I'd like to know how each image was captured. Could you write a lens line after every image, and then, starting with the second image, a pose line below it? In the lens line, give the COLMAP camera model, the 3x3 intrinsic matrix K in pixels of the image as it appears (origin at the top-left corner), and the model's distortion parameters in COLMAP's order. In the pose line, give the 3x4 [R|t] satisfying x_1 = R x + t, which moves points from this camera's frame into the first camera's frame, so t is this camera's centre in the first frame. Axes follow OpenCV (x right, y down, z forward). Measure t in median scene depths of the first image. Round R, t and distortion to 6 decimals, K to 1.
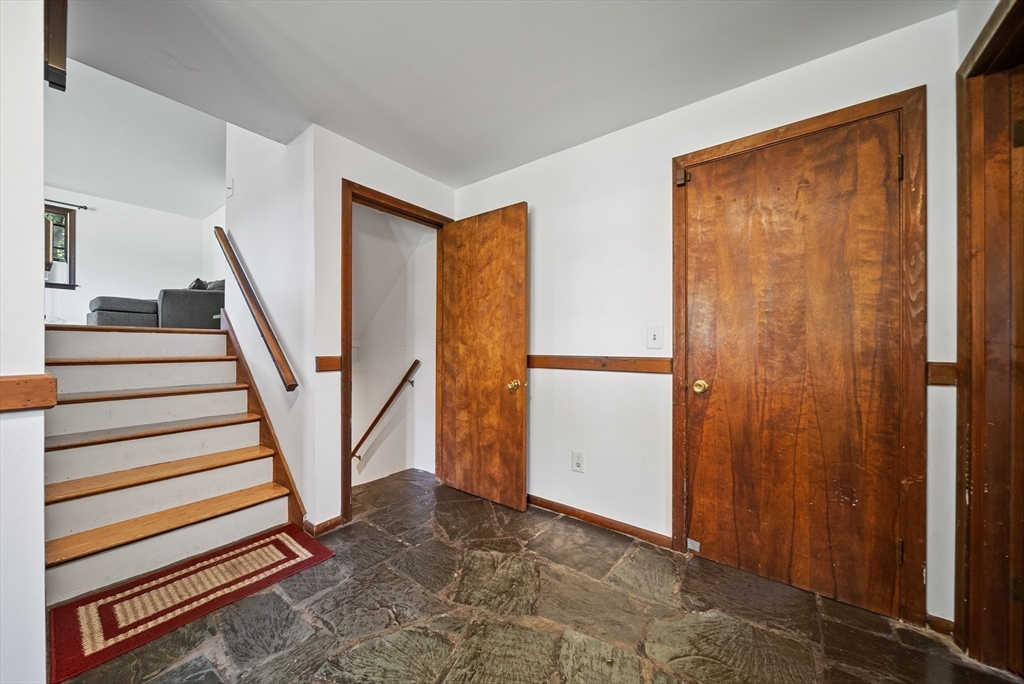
lens RADIAL K [[359.6, 0, 512.8], [0, 359.6, 346.8], [0, 0, 1]] dist [-0.002954, -0.000562]
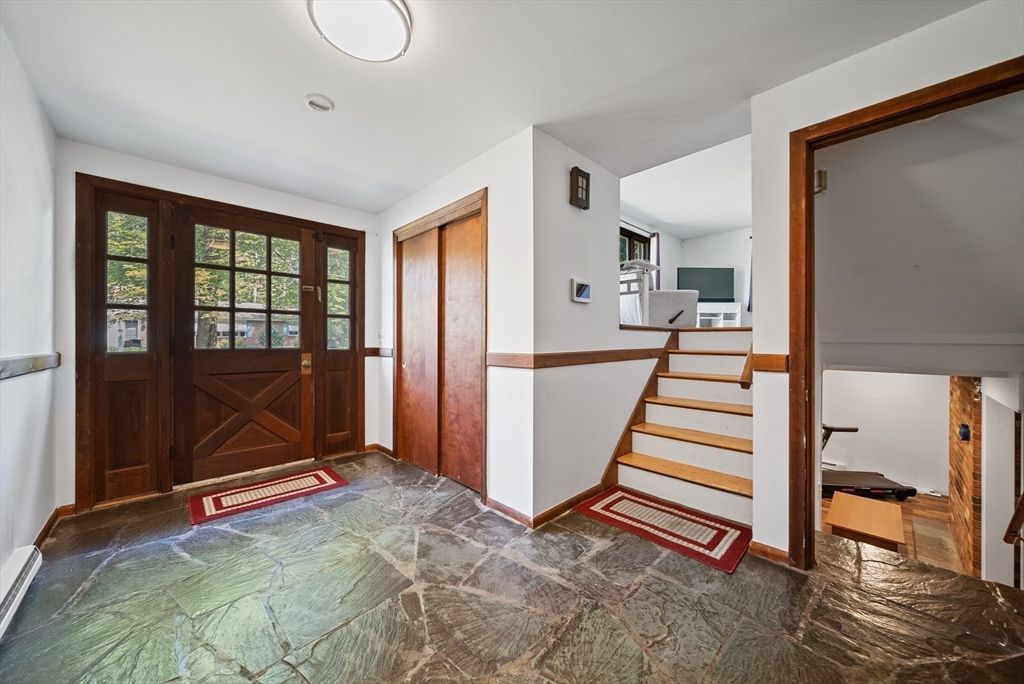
lens RADIAL K [[359.6, 0, 512.4], [0, 359.6, 340.6], [0, 0, 1]] dist [-0.002954, -0.000562]
pose [[-0.160015, -0.002048, -0.987113, 0.603434], [-0.000039, 0.999998, -0.002068, -0.006339], [0.987115, -0.000293, -0.160014, 0.749853]]
